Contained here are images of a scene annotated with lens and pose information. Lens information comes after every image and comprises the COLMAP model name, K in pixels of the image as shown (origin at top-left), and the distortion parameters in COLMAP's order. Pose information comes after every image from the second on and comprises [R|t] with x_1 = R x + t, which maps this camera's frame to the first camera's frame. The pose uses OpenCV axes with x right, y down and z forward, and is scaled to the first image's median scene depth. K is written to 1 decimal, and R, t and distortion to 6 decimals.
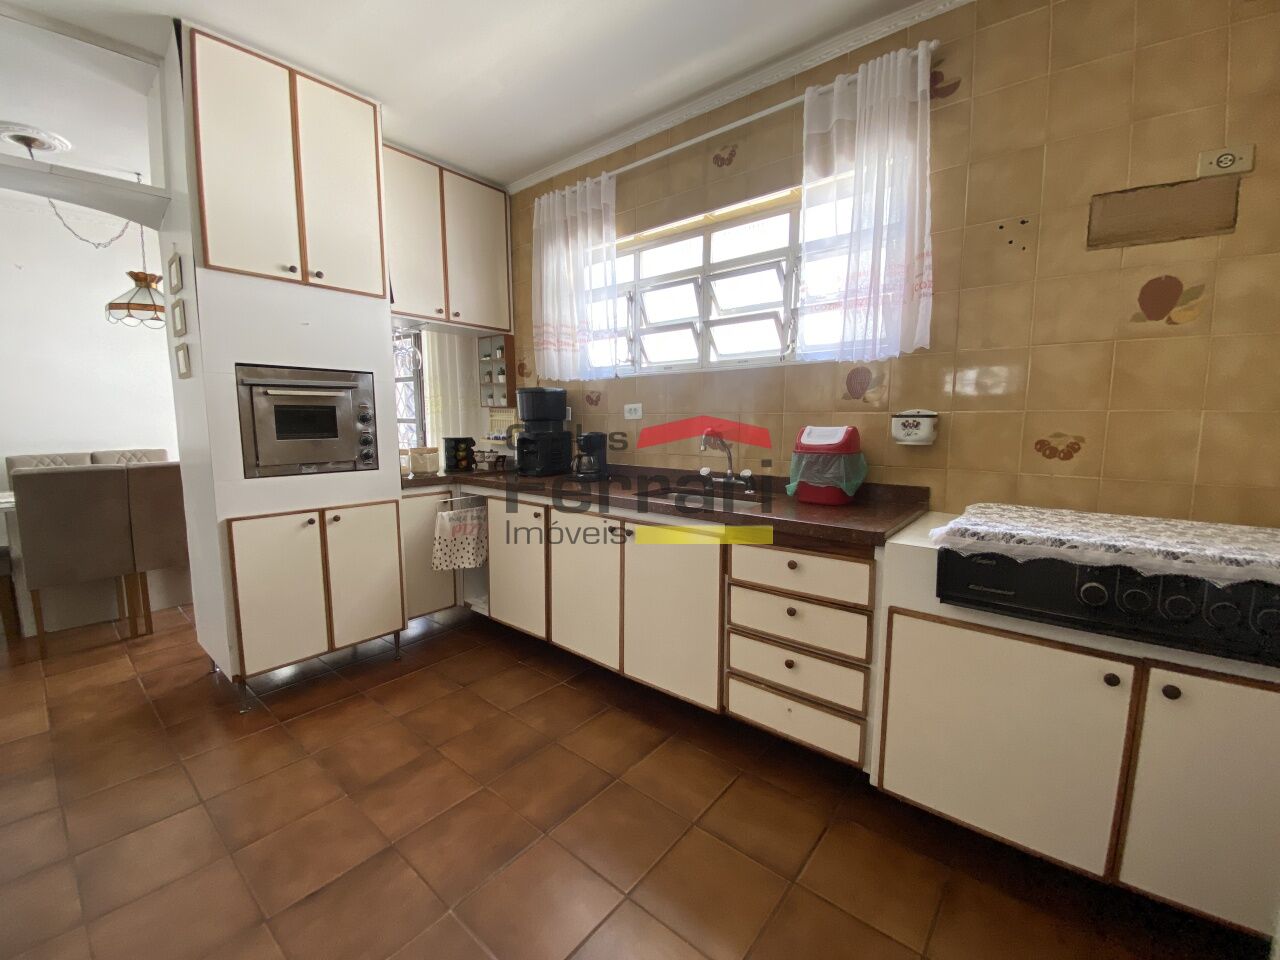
lens RADIAL K [[520.1, 0, 637.6], [0, 520.1, 477.7], [0, 0, 1]] dist [-0.000108, -0.011117]
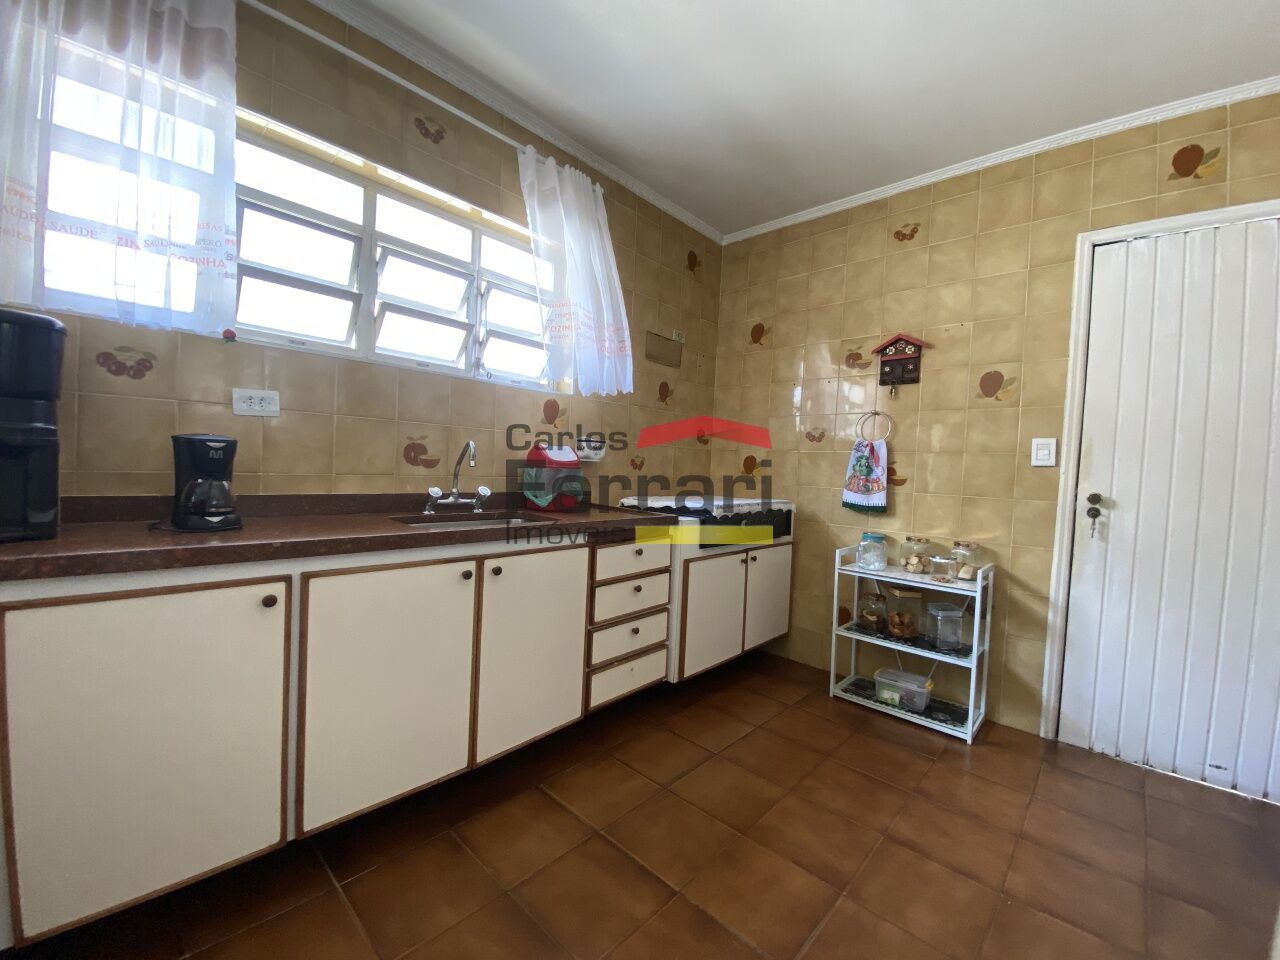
lens RADIAL K [[517.8, 0, 640.0], [0, 517.8, 480.0], [0, 0, 1]] dist [-0.000336, -0.019056]
pose [[0.040603, -0.021021, 0.998954, -0.696656], [0.068112, 0.997511, 0.018223, -0.023971], [-0.996851, 0.067301, 0.041934, 0.658128]]
